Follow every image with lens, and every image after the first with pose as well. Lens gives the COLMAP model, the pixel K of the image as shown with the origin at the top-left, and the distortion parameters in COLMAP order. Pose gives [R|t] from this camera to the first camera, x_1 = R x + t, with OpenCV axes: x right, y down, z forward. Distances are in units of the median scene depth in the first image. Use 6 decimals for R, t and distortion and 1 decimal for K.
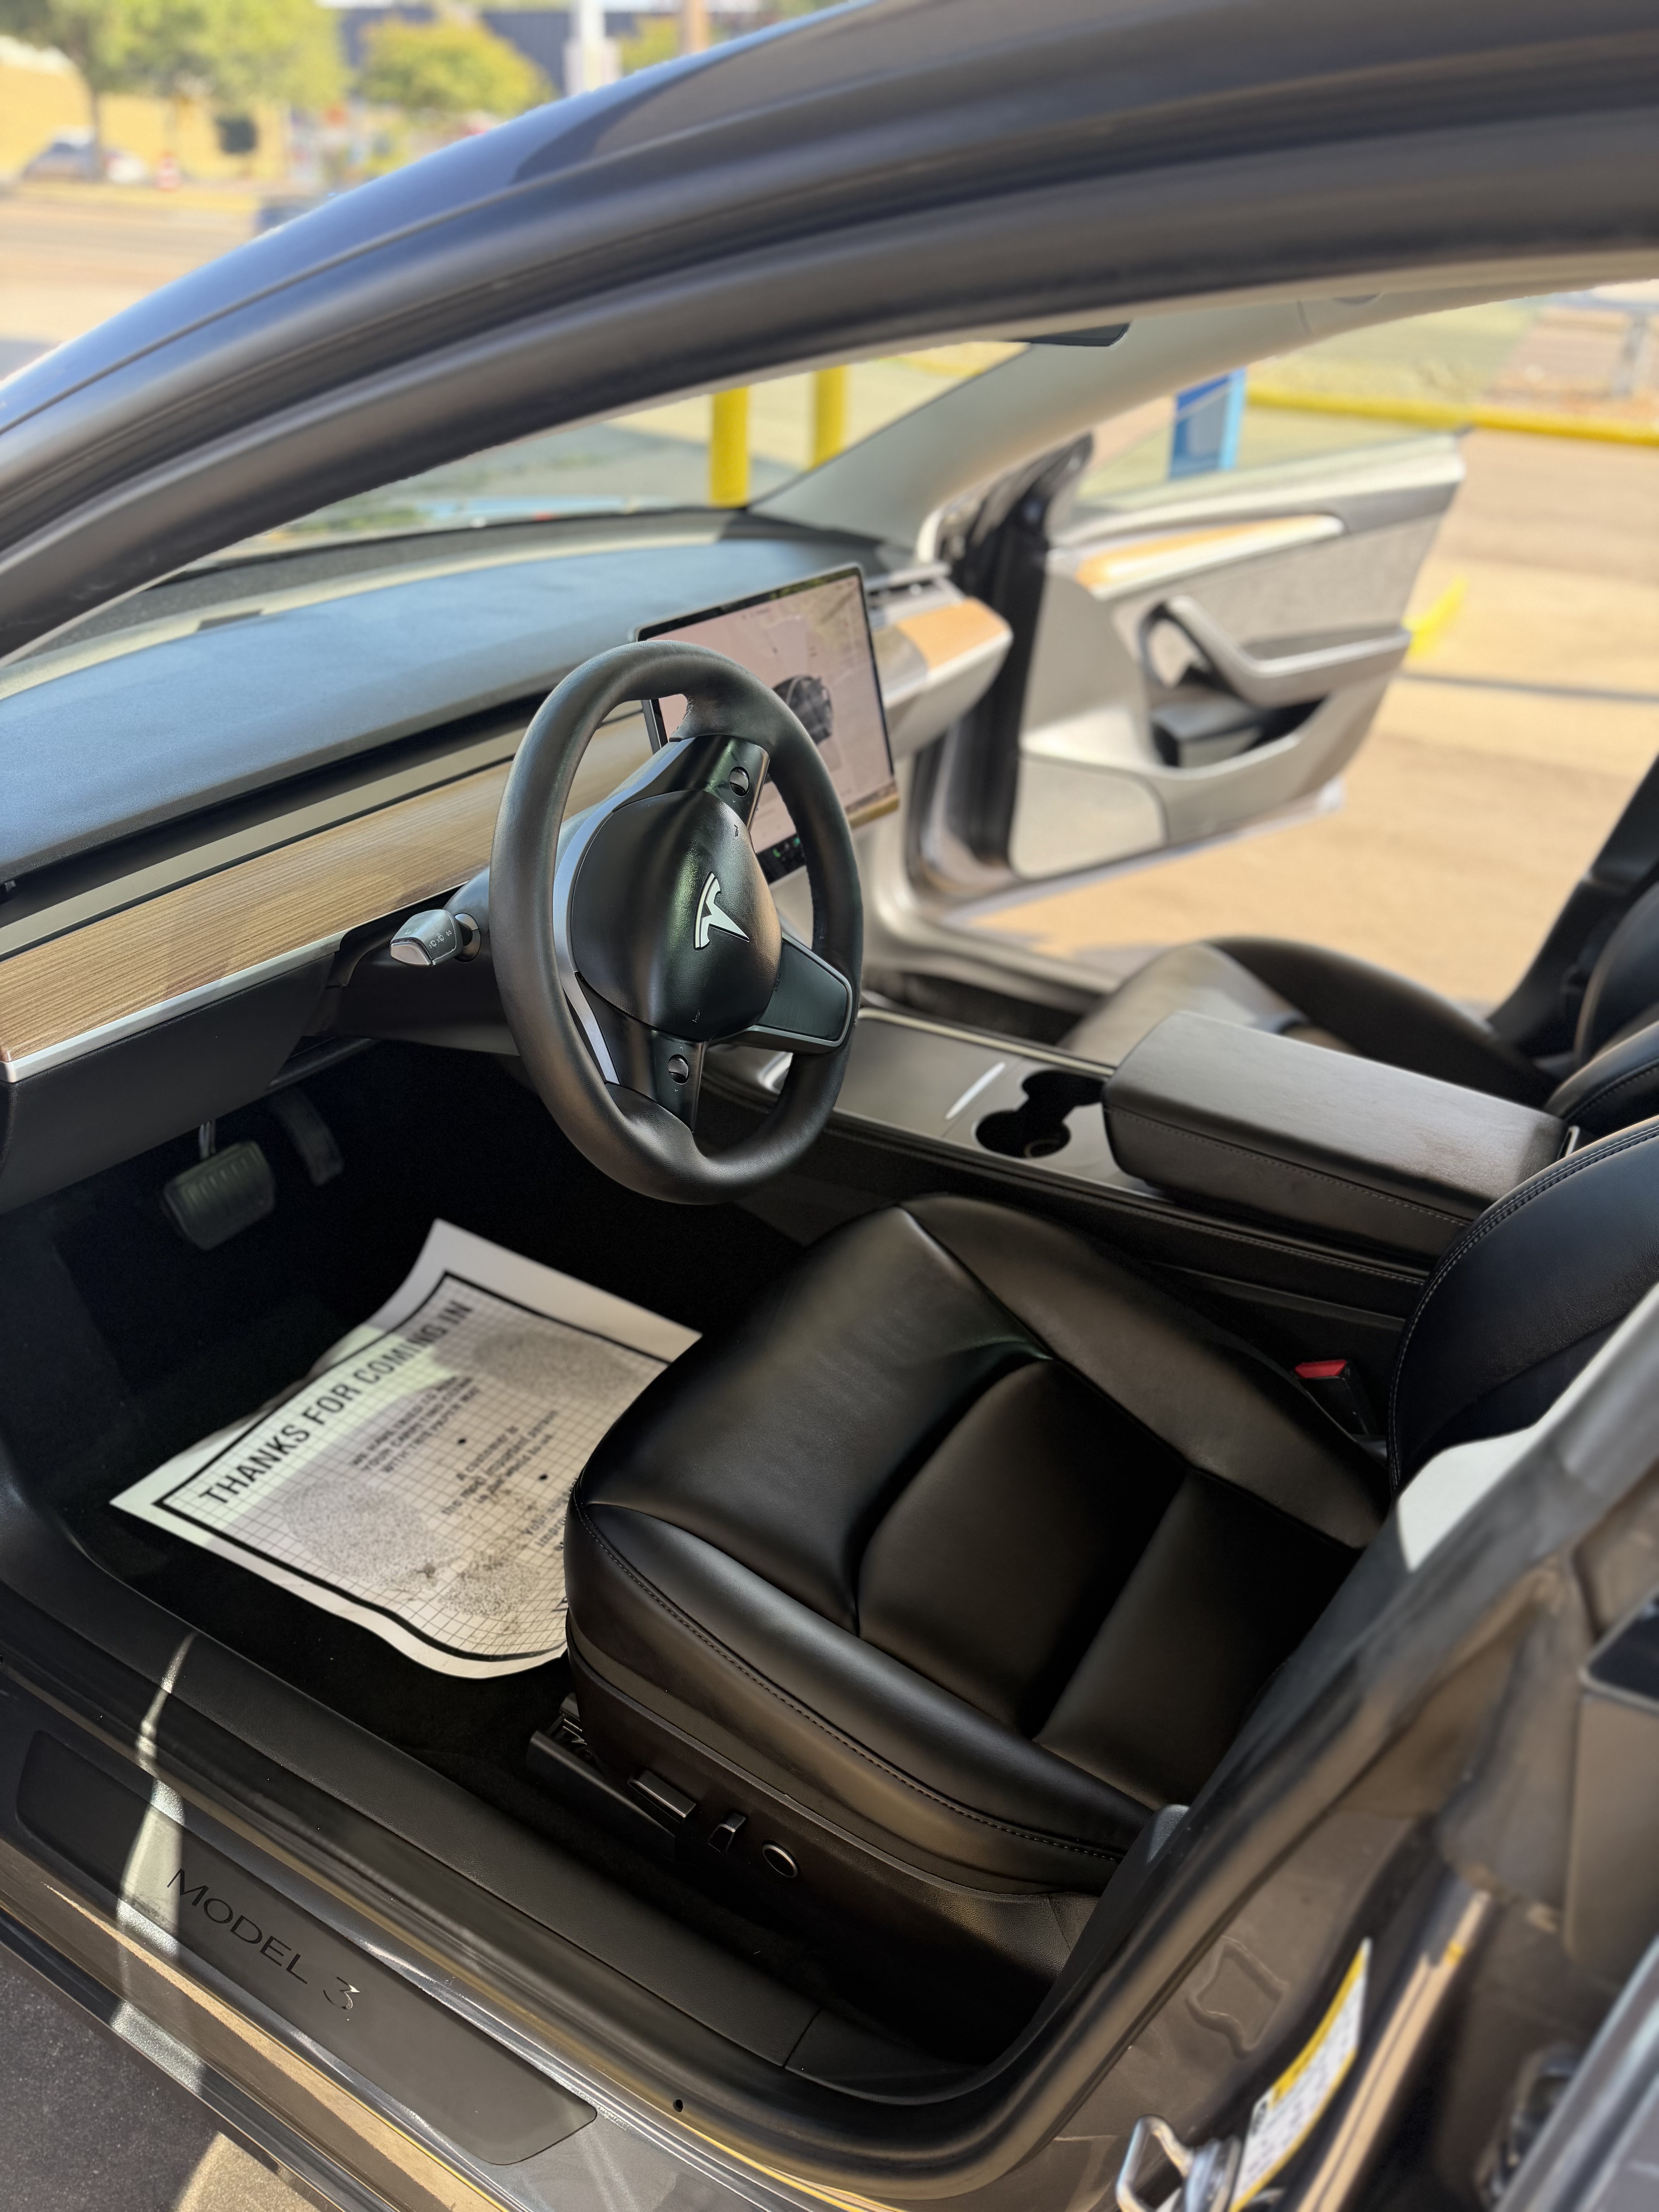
lens RADIAL K [[1620.0, 0, 827.2], [0, 1620.0, 1139.7], [0, 0, 1]] dist [0.086191, -0.154479]
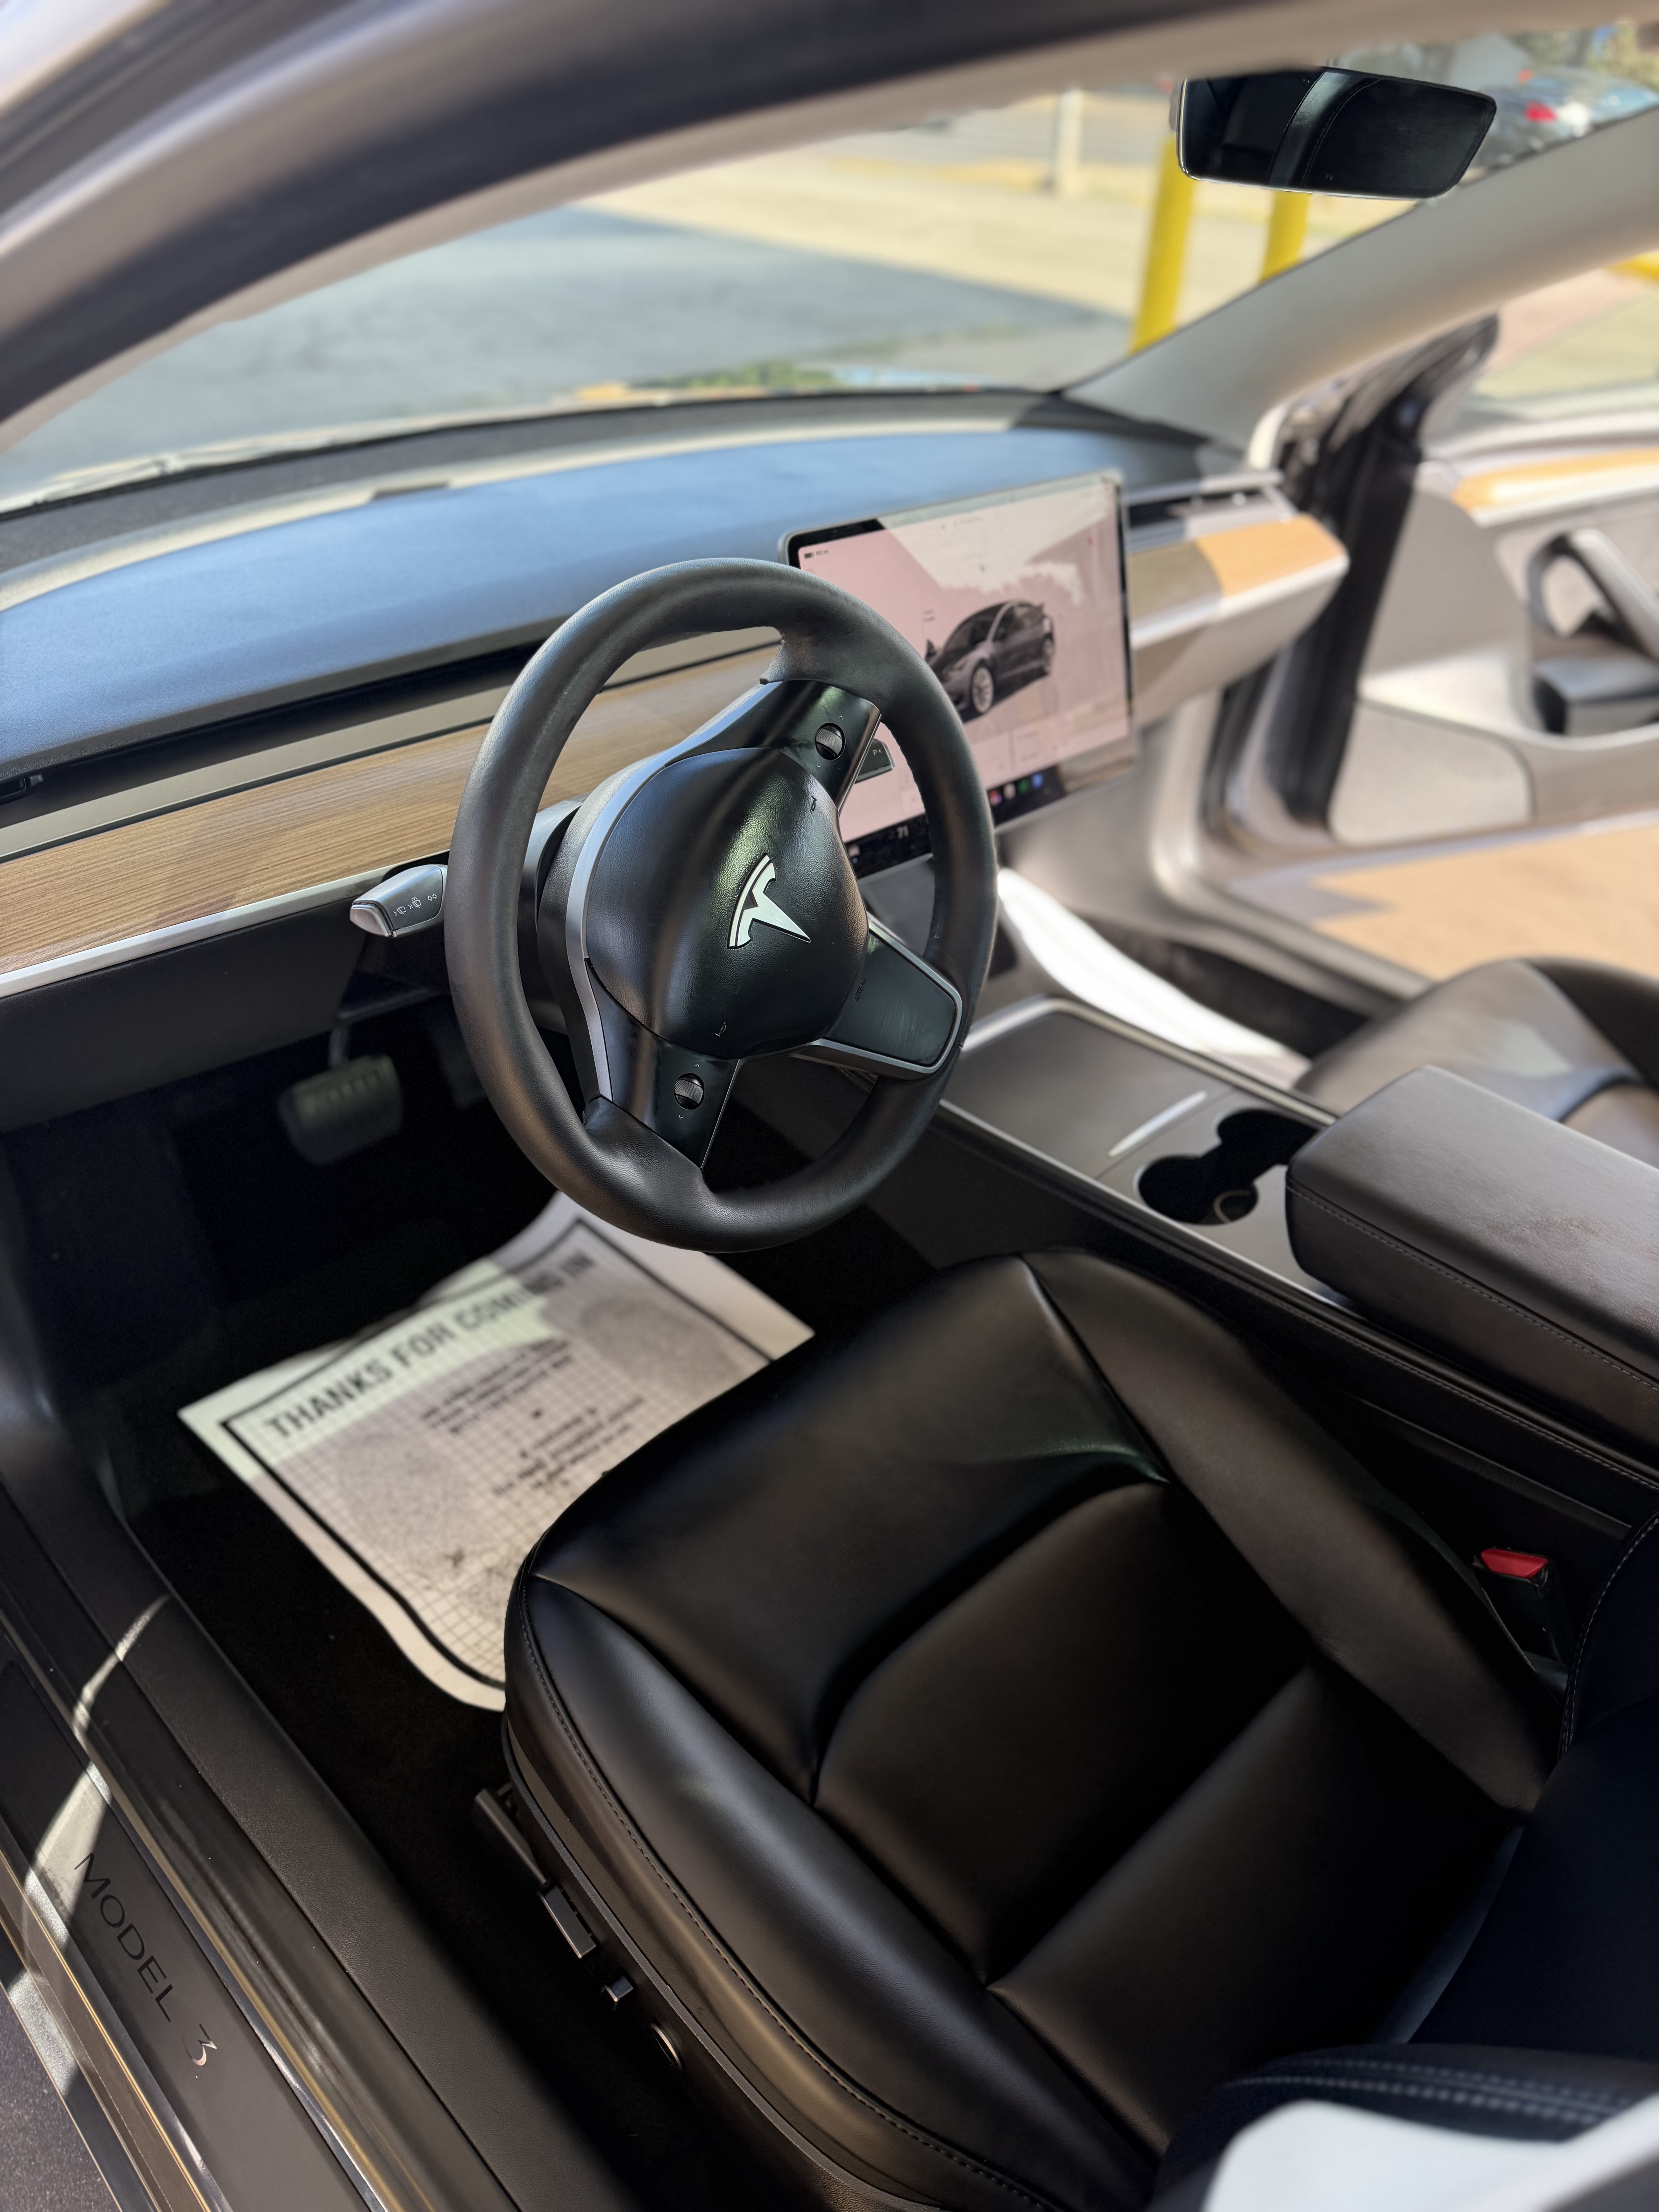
lens RADIAL K [[1645.8, 0, 767.3], [0, 1645.8, 1147.5], [0, 0, 1]] dist [0.075061, -0.155905]
pose [[0.962337, 0.152257, -0.225224, 0.090798], [-0.137665, 0.987305, 0.079227, -0.057274], [0.234428, -0.045237, 0.971080, 0.132196]]
